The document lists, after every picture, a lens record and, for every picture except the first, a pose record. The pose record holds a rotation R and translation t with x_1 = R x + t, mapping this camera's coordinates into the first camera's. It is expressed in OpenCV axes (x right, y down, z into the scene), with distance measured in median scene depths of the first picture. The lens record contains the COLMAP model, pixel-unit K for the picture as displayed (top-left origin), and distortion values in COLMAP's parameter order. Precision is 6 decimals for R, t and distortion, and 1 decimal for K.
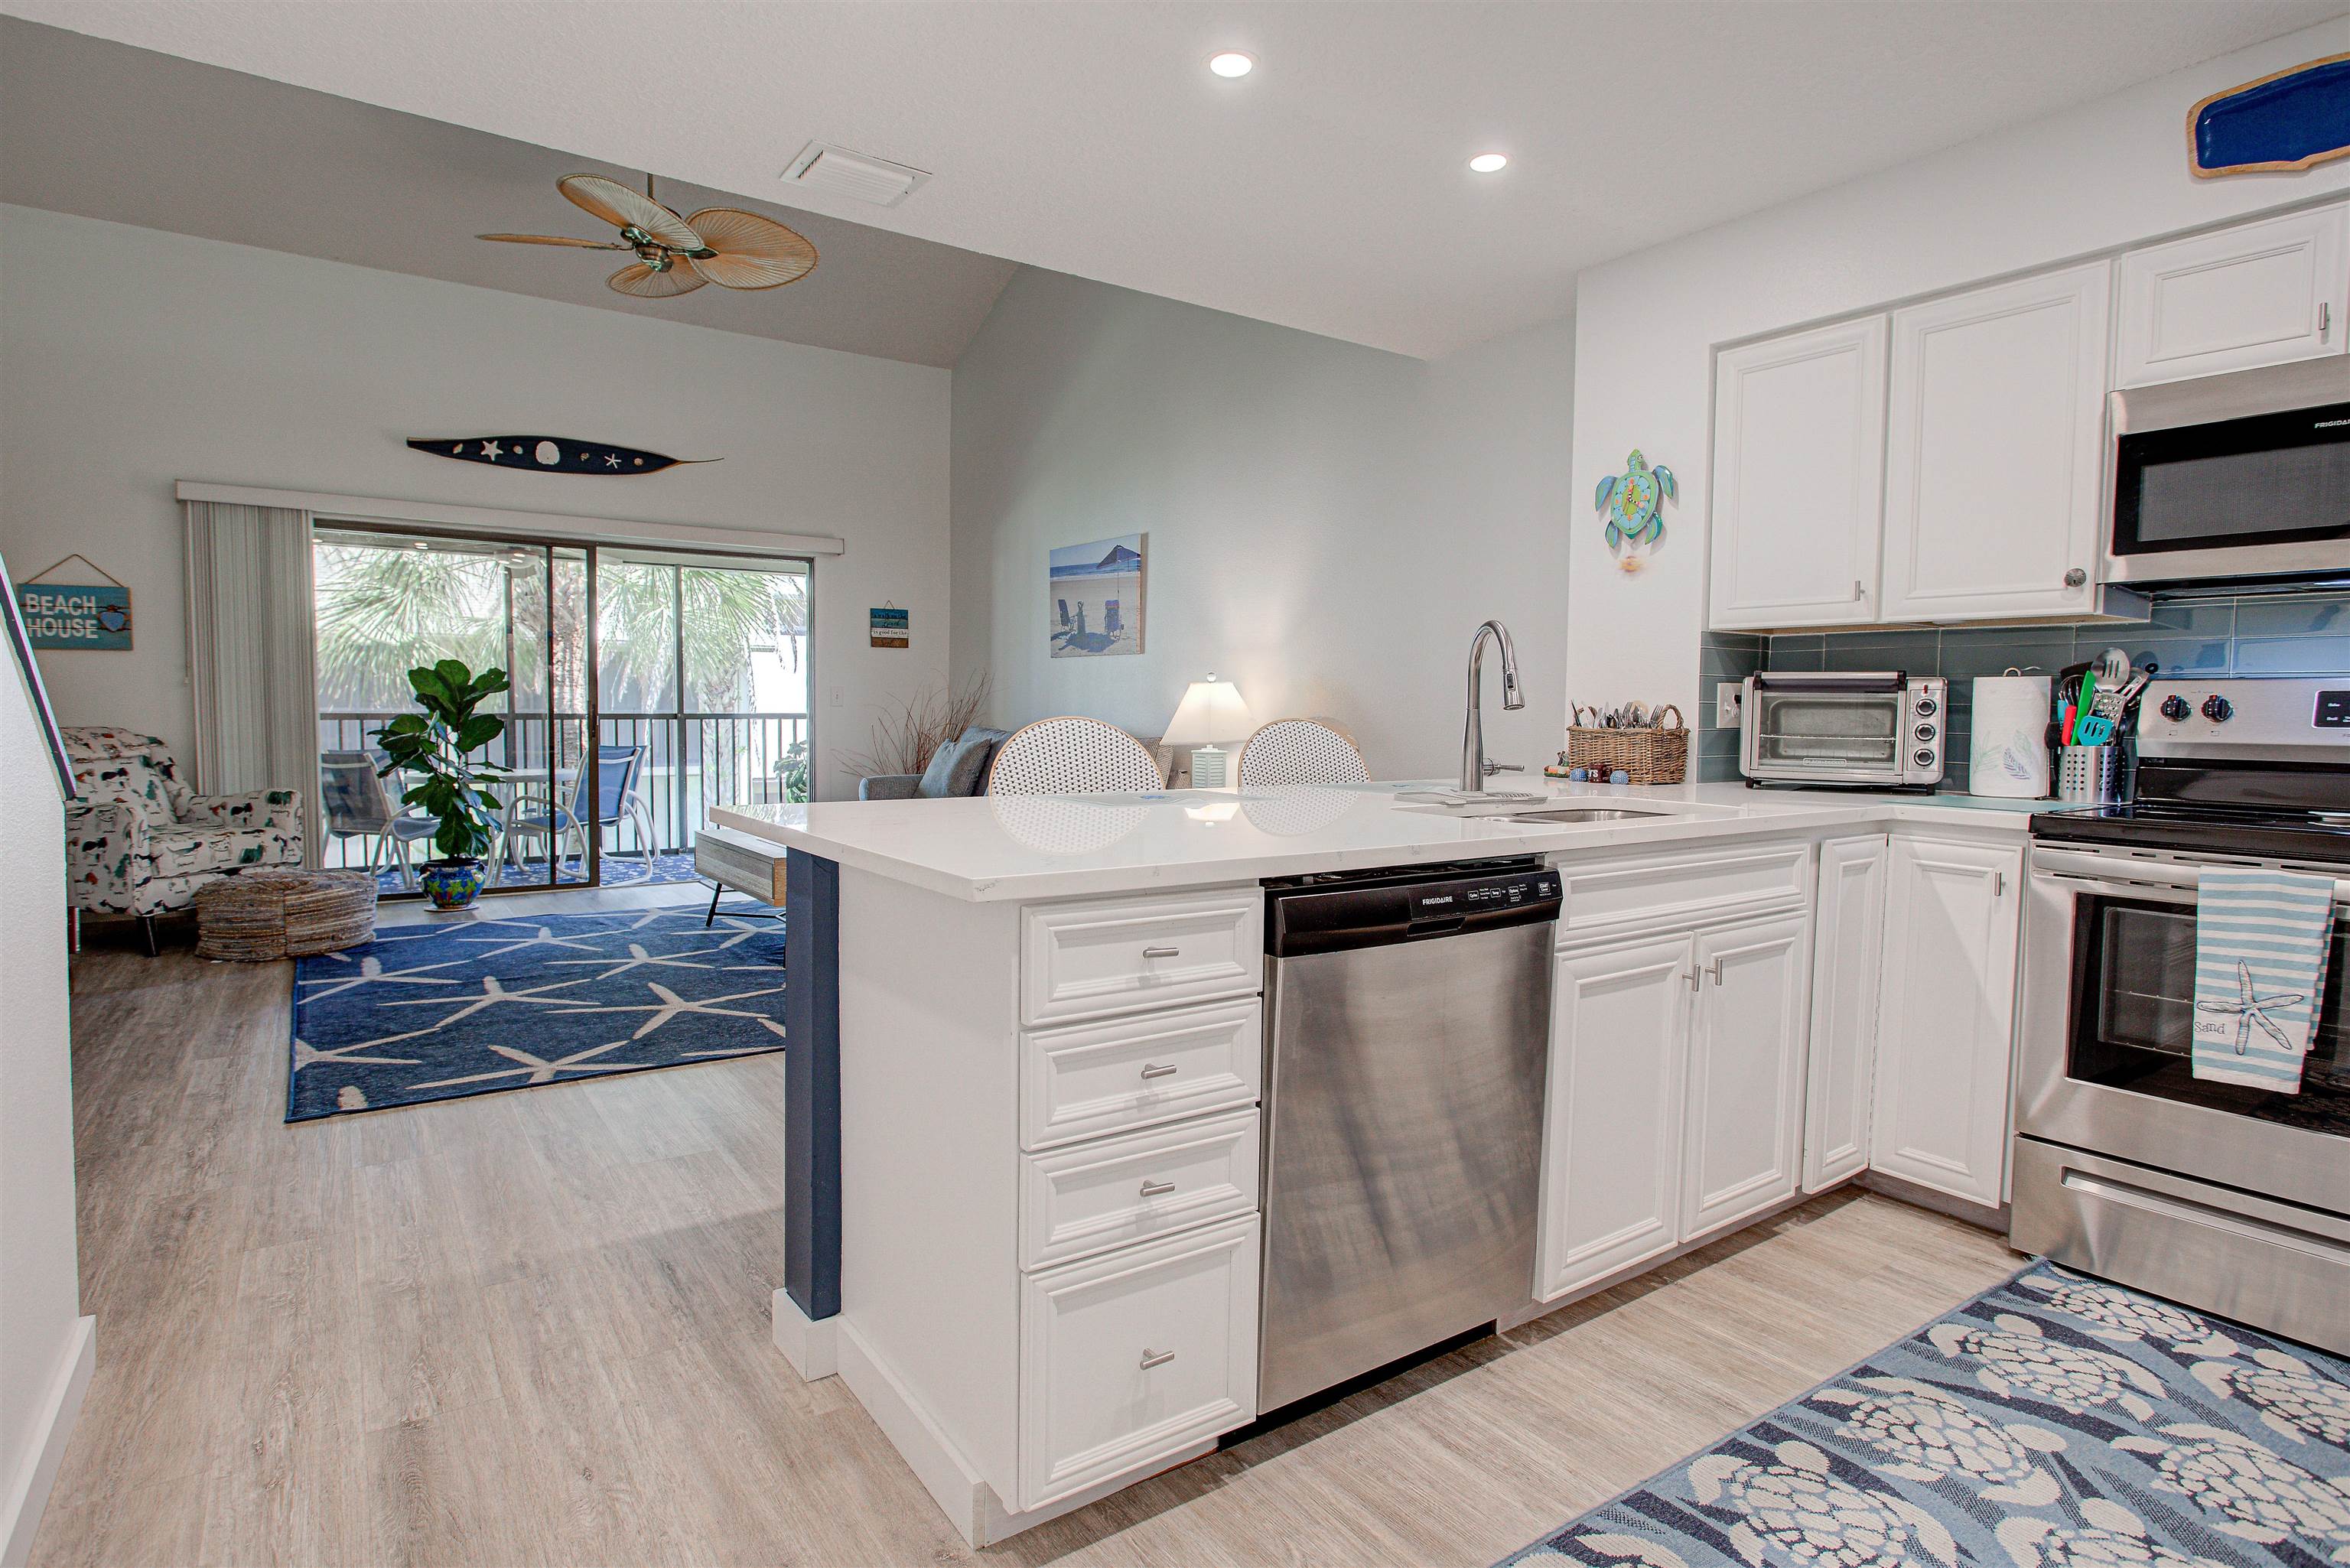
lens RADIAL K [[1224.0, 0, 1176.0], [0, 1224.0, 776.1], [0, 0, 1]] dist [-0.021297, 0.007989]
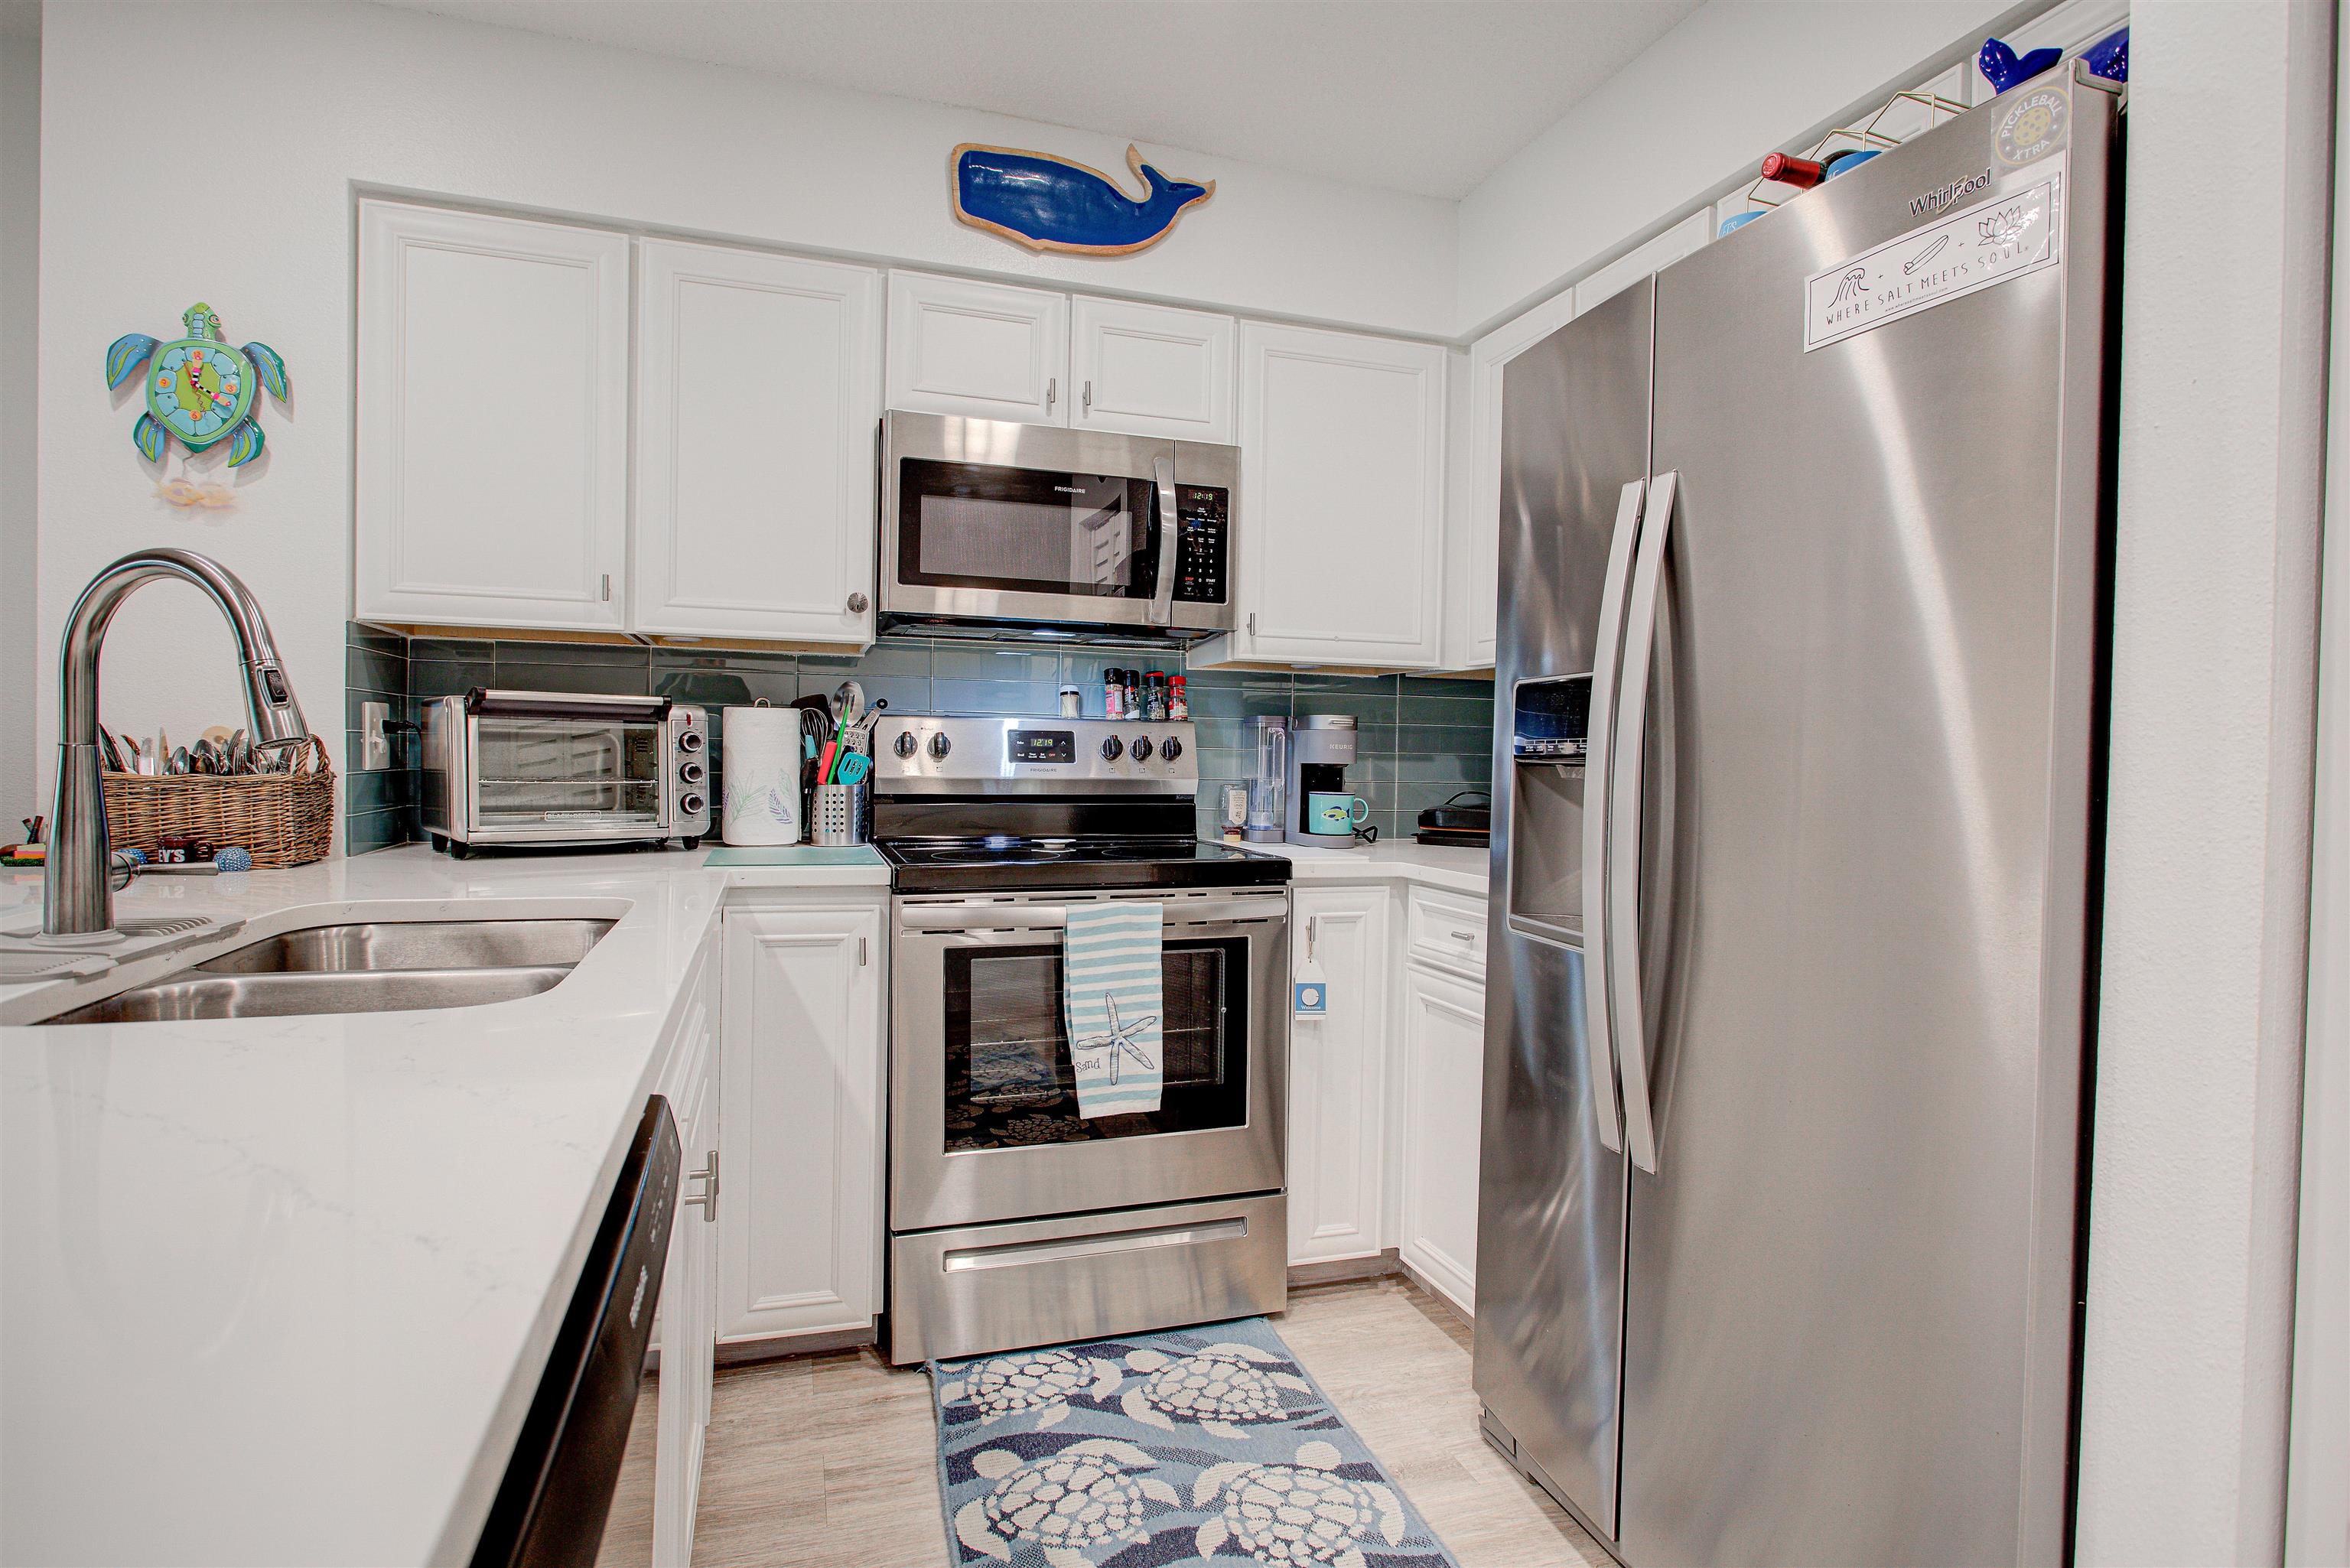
lens RADIAL K [[1176.0, 0, 1171.2], [0, 1176.0, 776.8], [0, 0, 1]] dist [-0.022462, 0.009796]
pose [[0.289948, -0.023514, 0.956754, -0.032984], [0.041801, 0.999055, 0.011885, -0.024595], [-0.956129, 0.036547, 0.290657, 0.392213]]
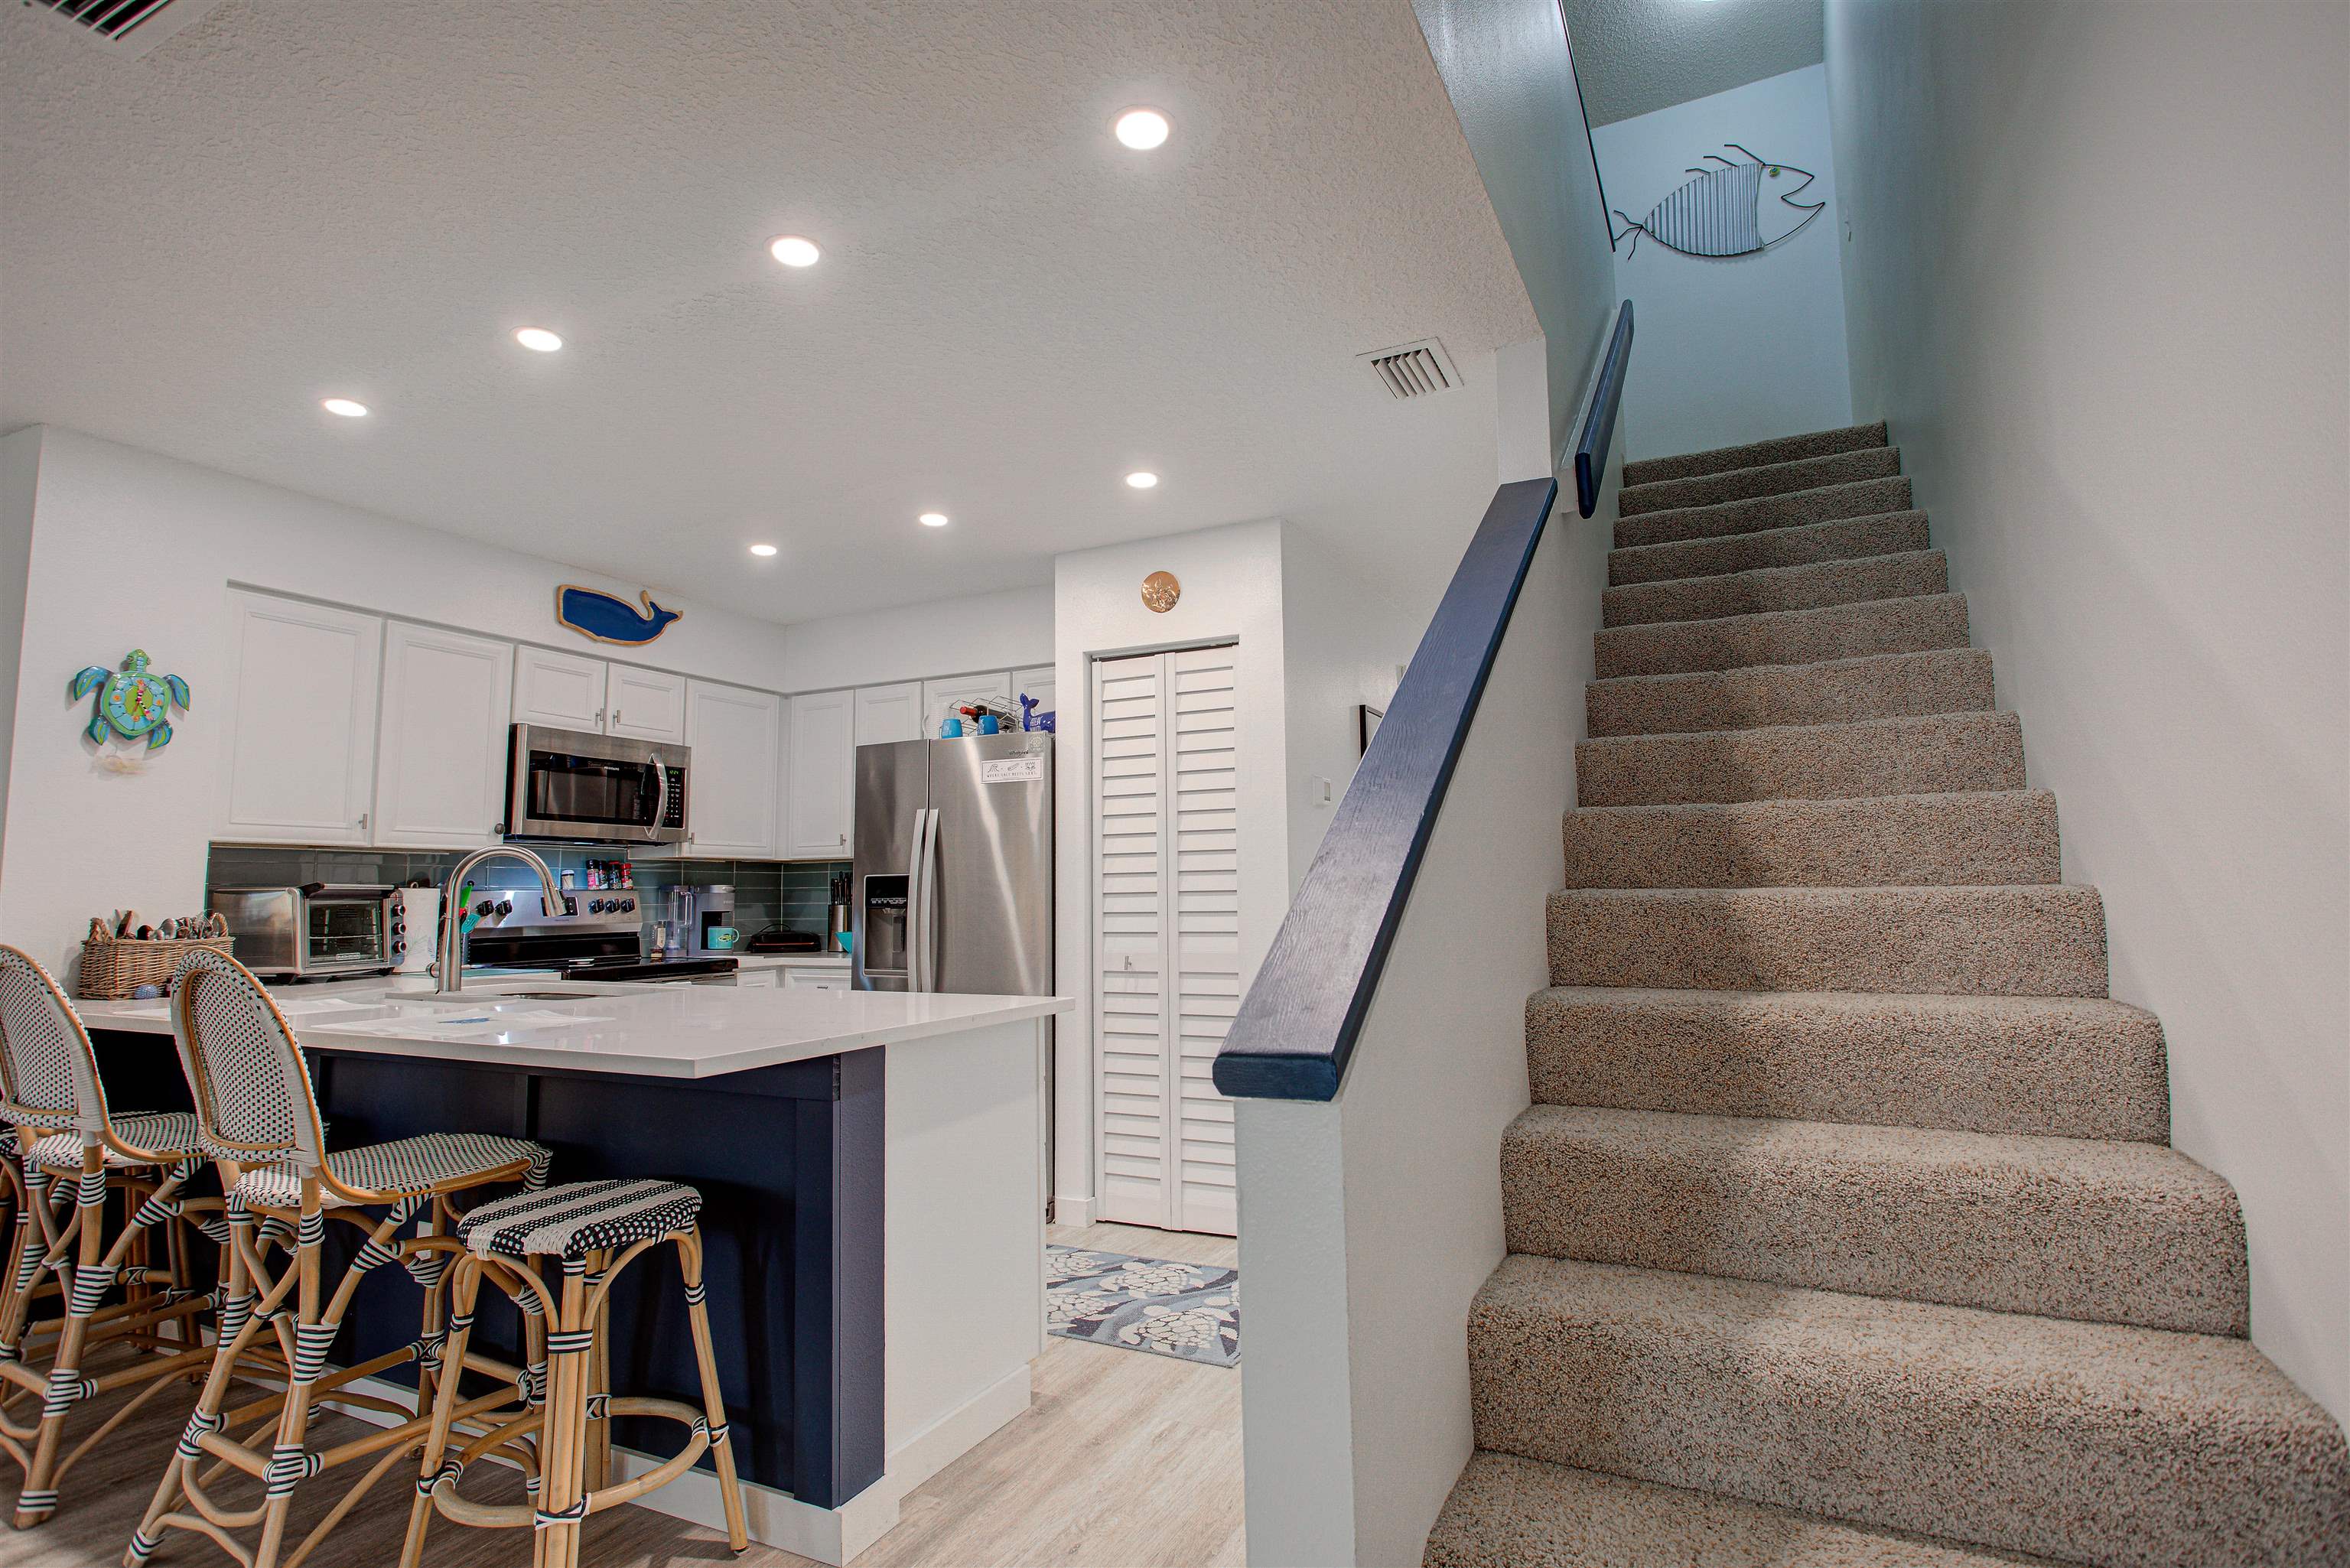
lens RADIAL K [[1167.4, 0, 1171.7], [0, 1167.4, 775.7], [0, 0, 1]] dist [-0.017839, 0.005361]
pose [[-0.480161, 0.086079, 0.872947, -0.805469], [0.060227, 0.996060, -0.065092, -0.059584], [-0.875110, 0.021321, -0.483453, 0.727266]]
